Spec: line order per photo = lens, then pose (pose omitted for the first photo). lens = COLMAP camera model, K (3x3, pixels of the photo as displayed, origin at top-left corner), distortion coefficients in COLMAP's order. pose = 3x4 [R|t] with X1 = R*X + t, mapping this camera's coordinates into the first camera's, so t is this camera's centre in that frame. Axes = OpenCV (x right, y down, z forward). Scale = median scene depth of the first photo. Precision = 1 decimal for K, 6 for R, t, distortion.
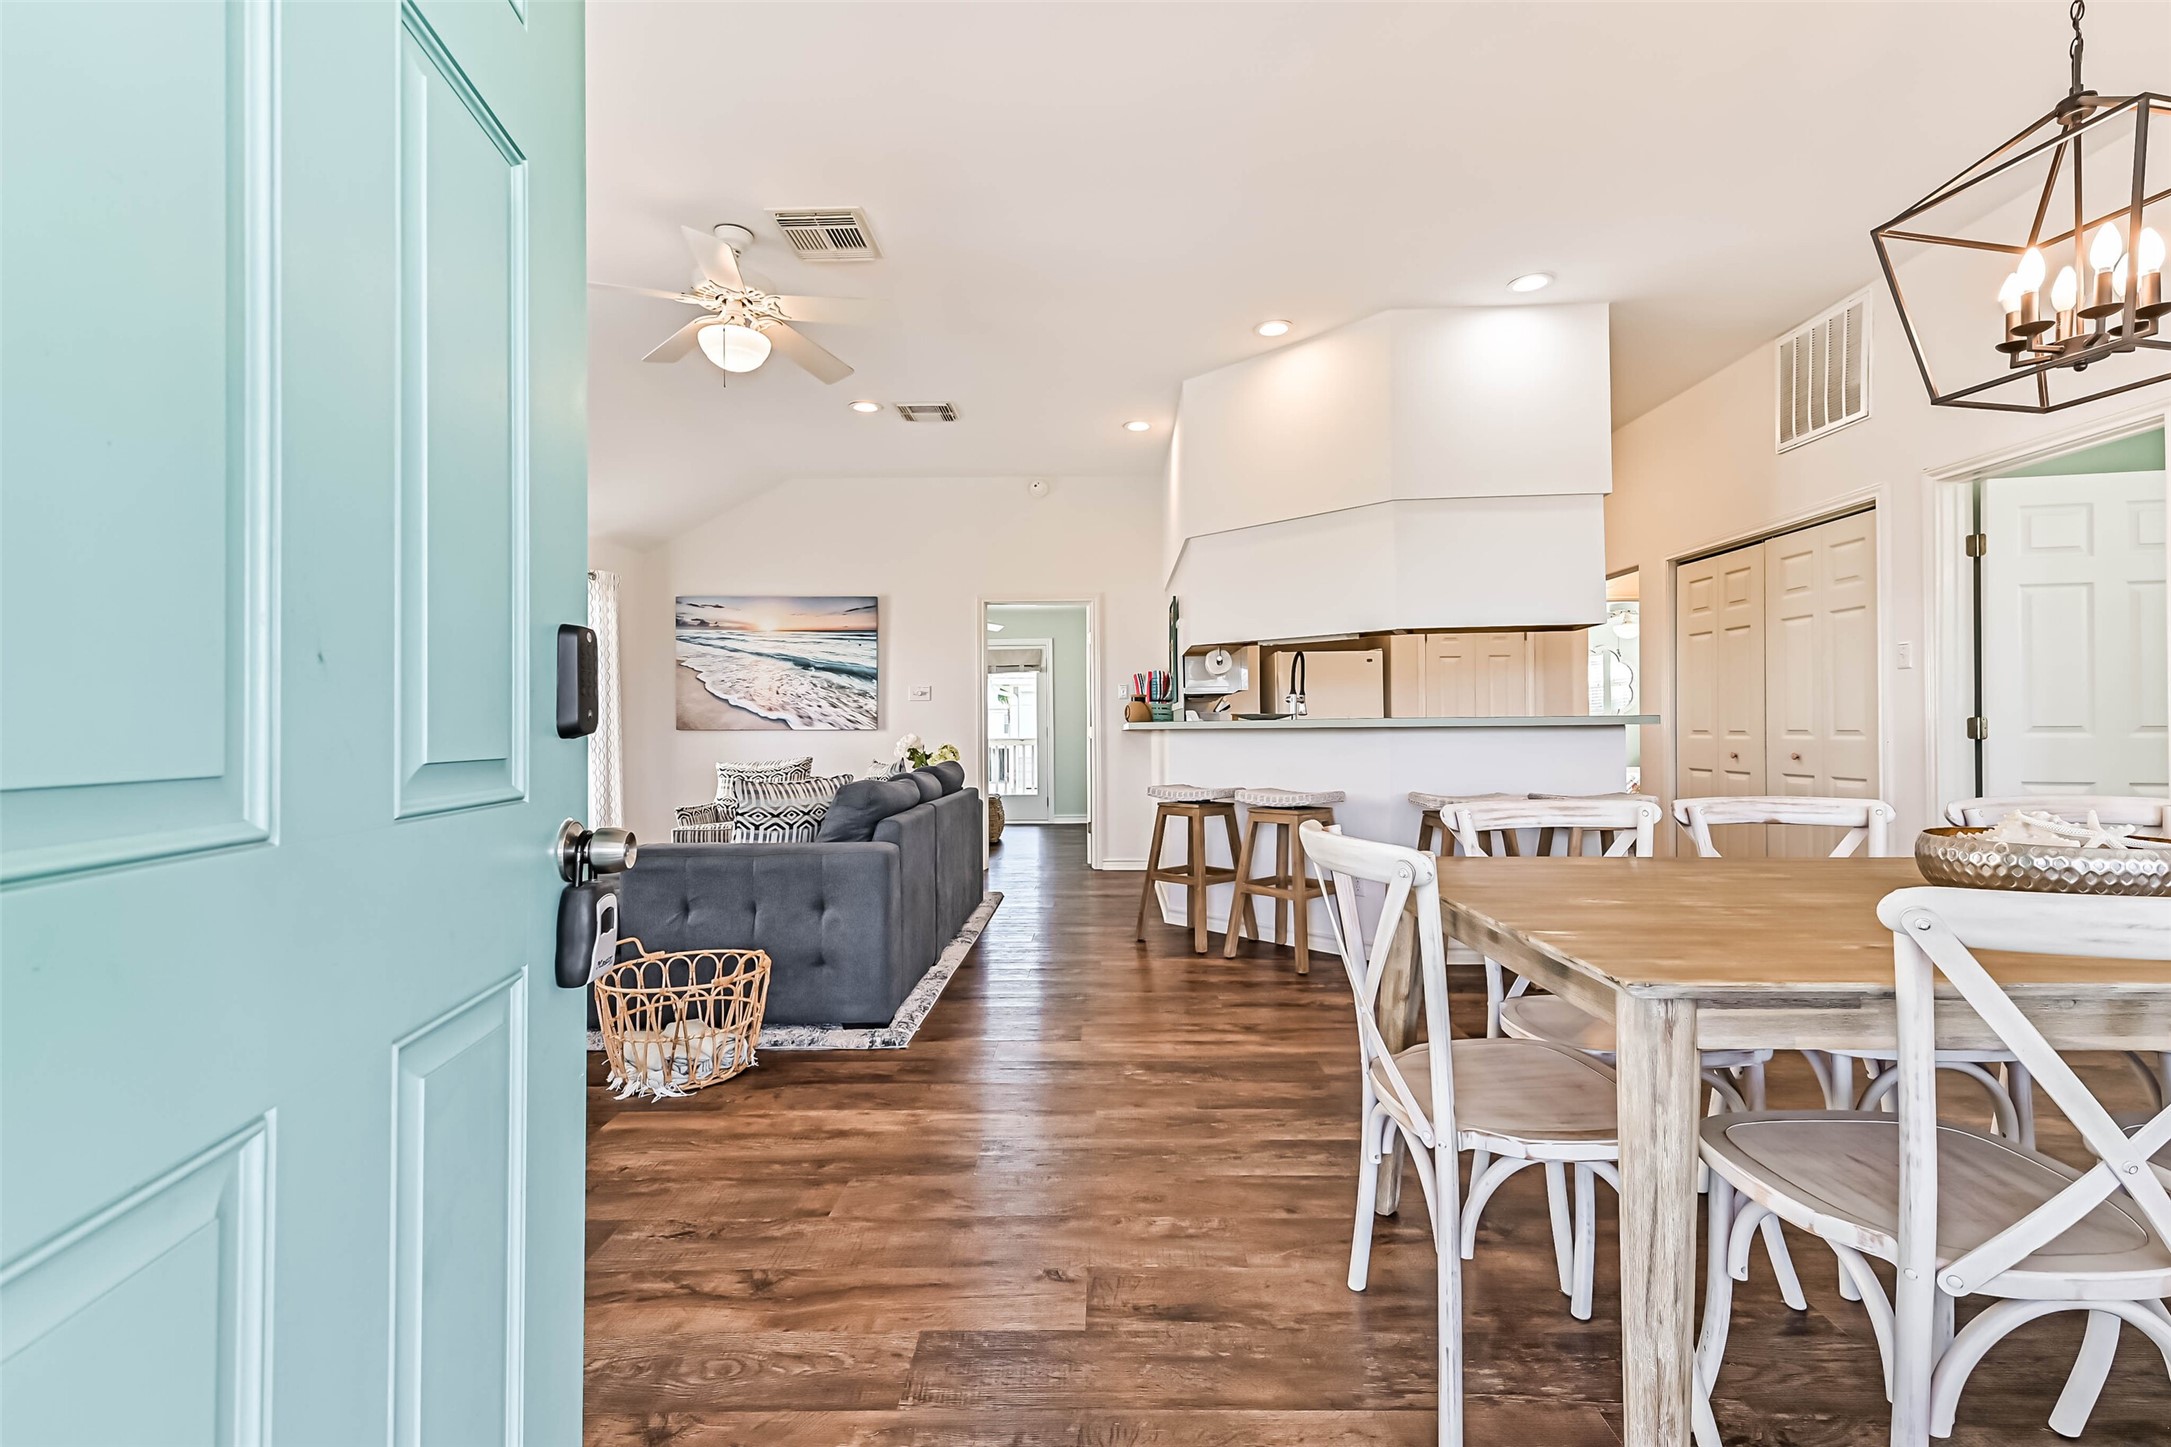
lens RADIAL K [[935.9, 0, 1111.2], [0, 935.9, 718.4], [0, 0, 1]] dist [0.014278, -0.000029]
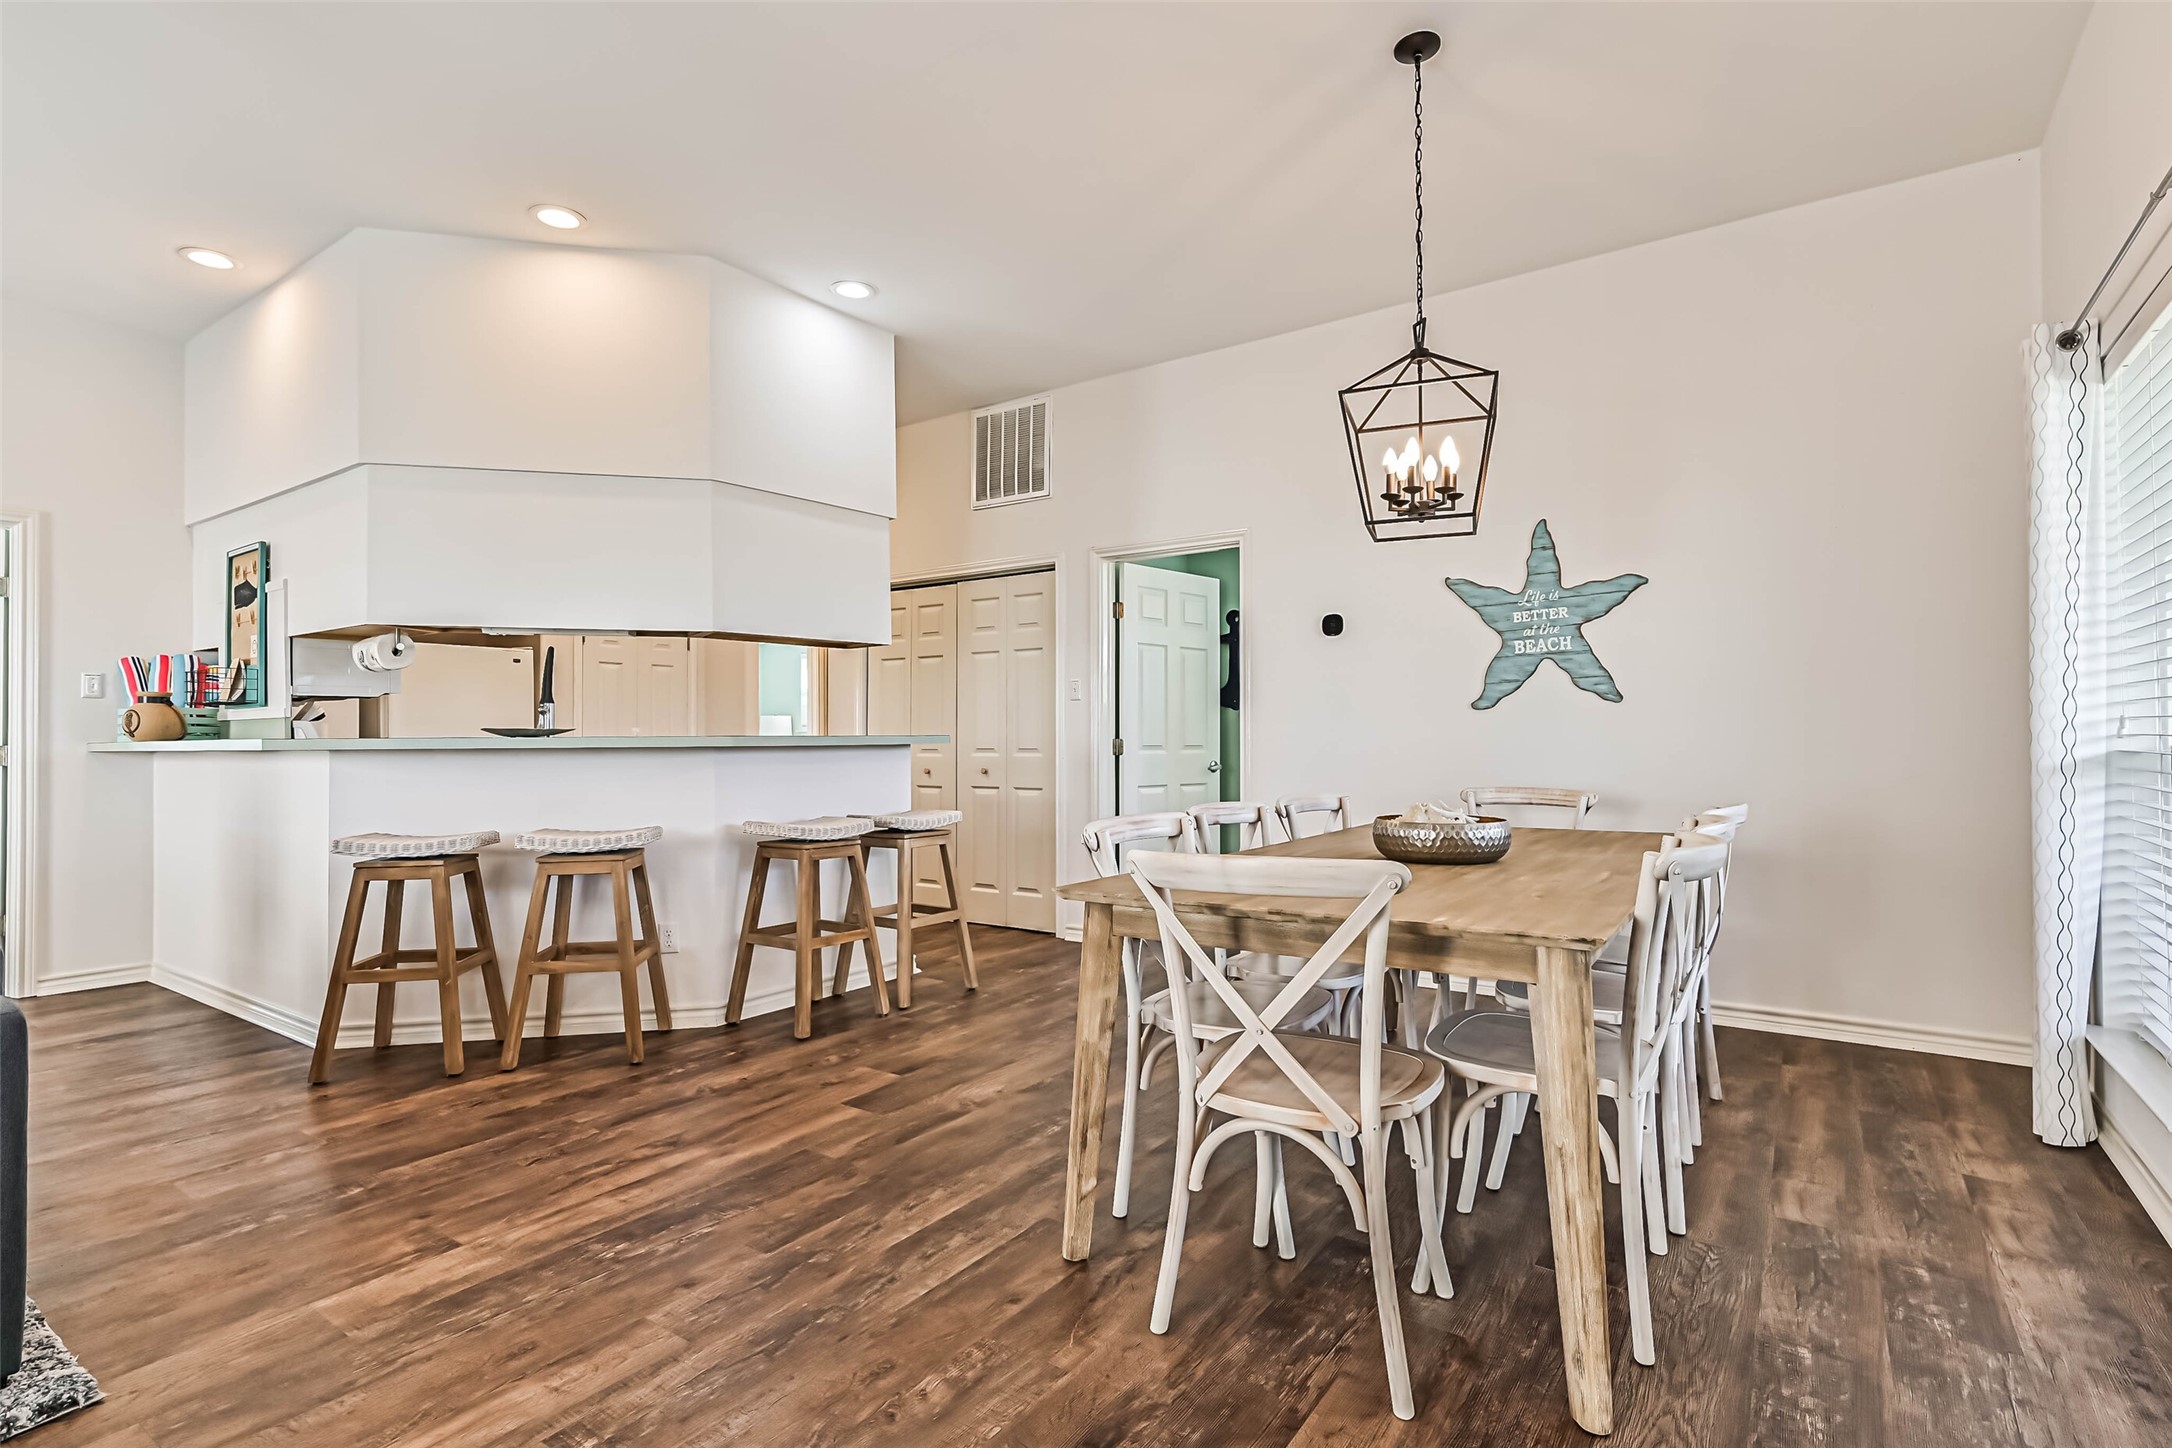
lens RADIAL K [[1027.8, 0, 1086.0], [0, 1027.8, 724.0], [0, 0, 1]] dist [0.003999, -0.000067]
pose [[0.568365, 0.016759, 0.822606, -0.269686], [-0.008271, 0.999858, -0.014655, -0.000337], [-0.822735, 0.001526, 0.568423, 0.188735]]
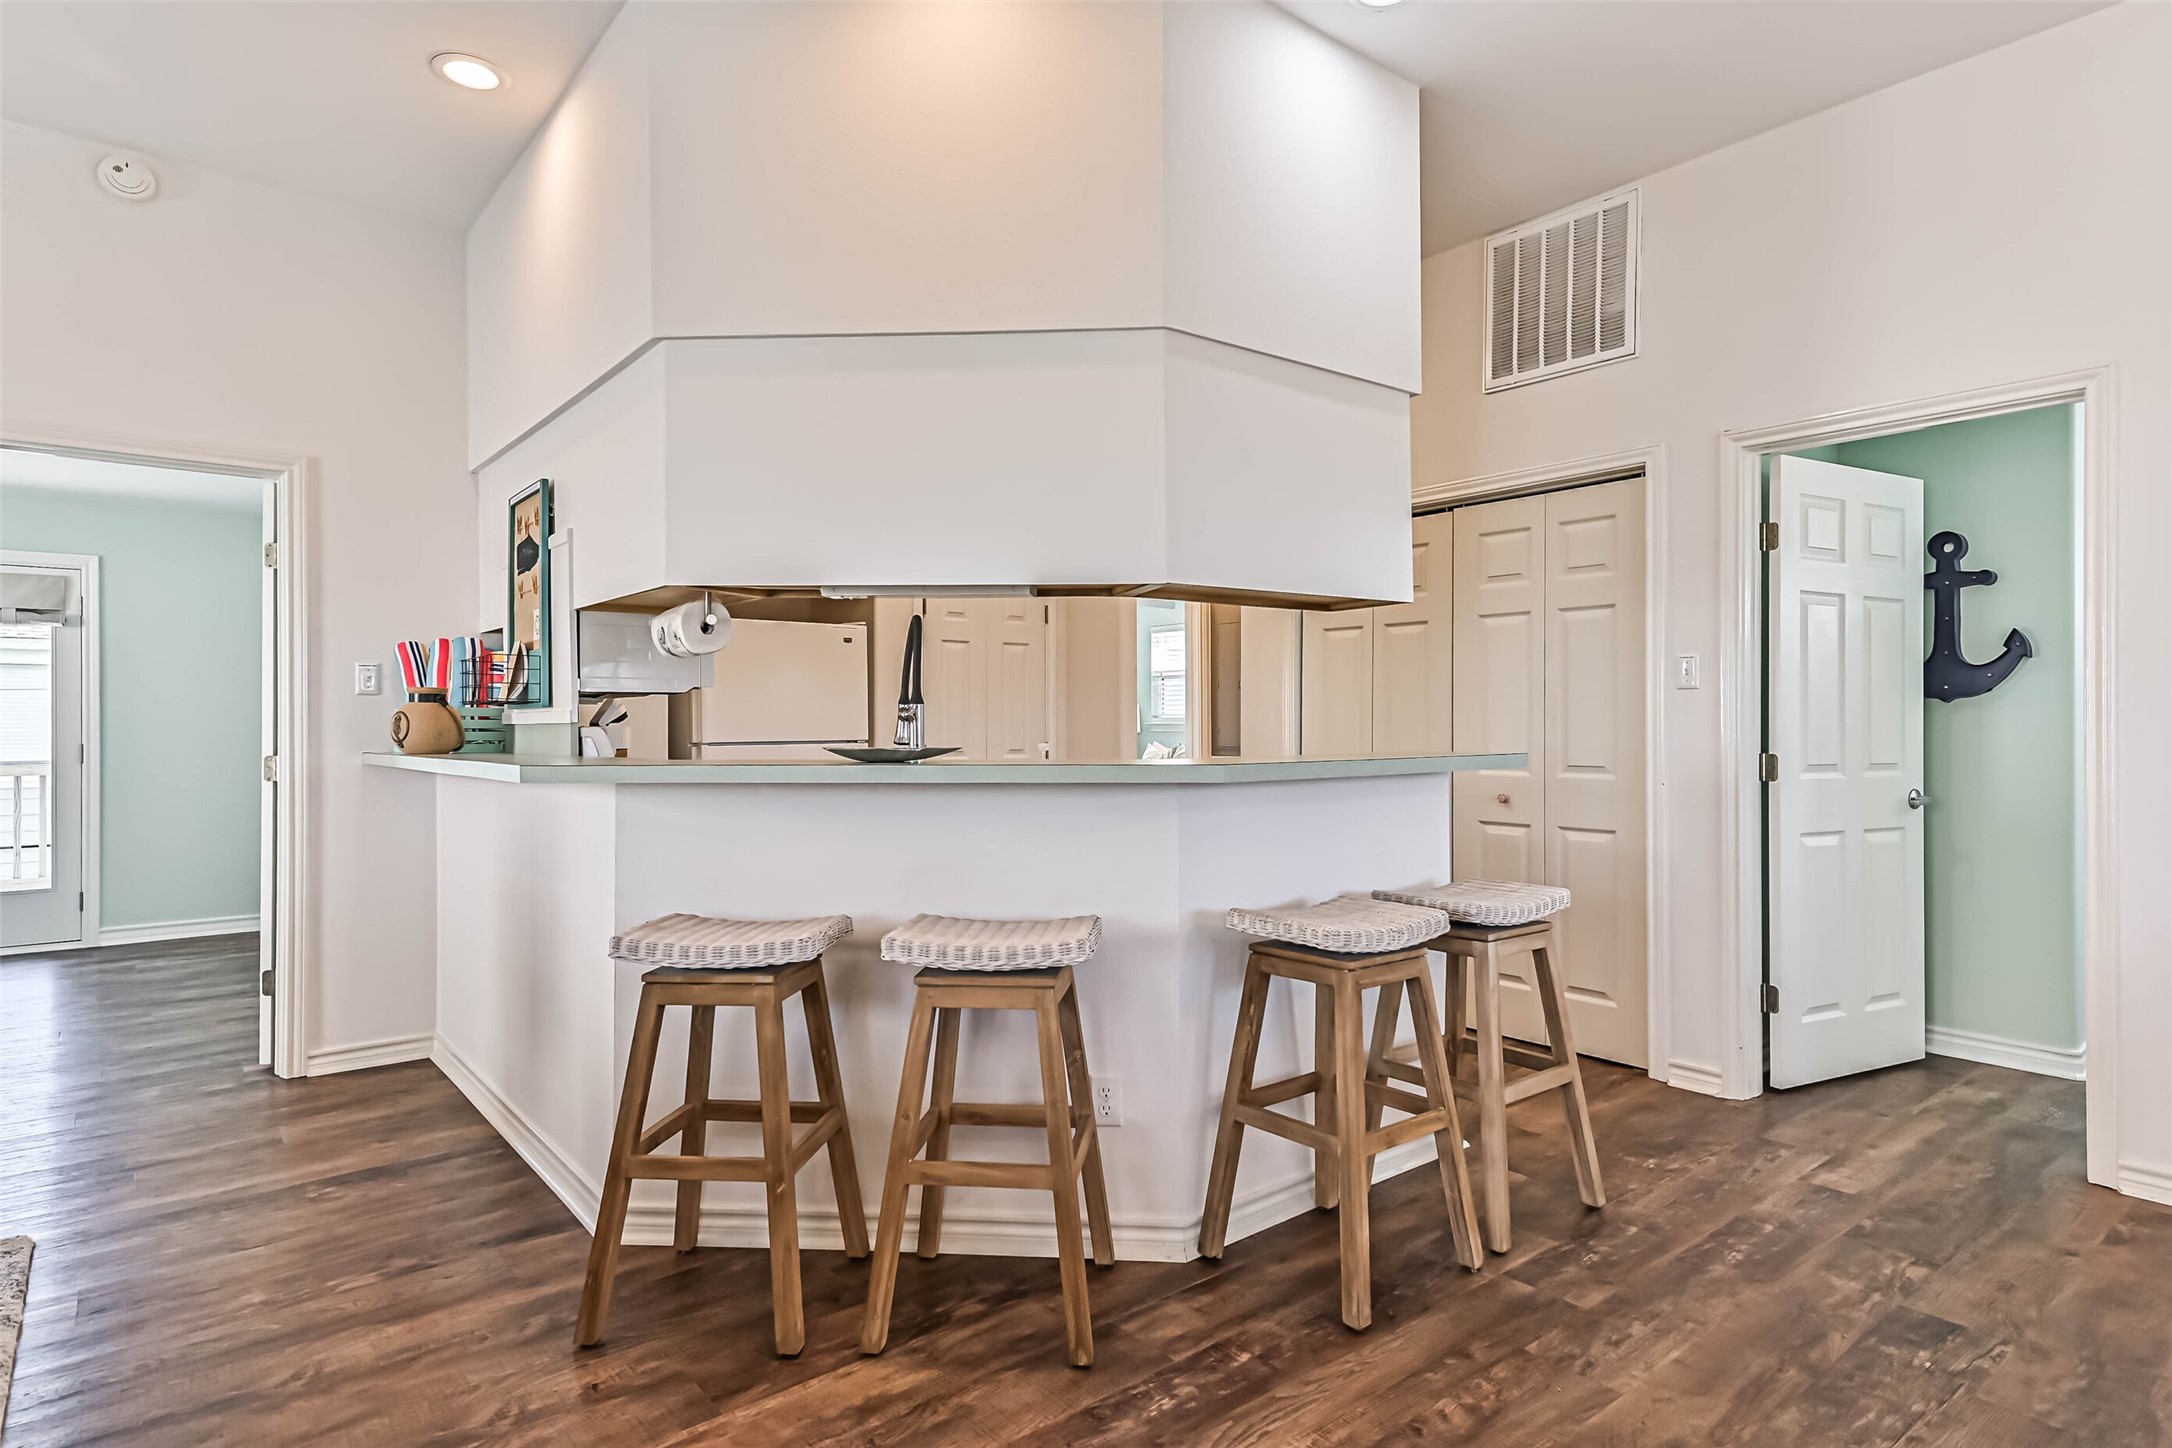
lens RADIAL K [[1145.9, 0, 1083.9], [0, 1145.9, 716.5], [0, 0, 1]] dist [0.029859, -0.001159]
pose [[0.773838, 0.010129, 0.633302, -0.123672], [-0.011216, 0.999934, -0.002288, -0.021105], [-0.633284, -0.005333, 0.773901, 0.544586]]
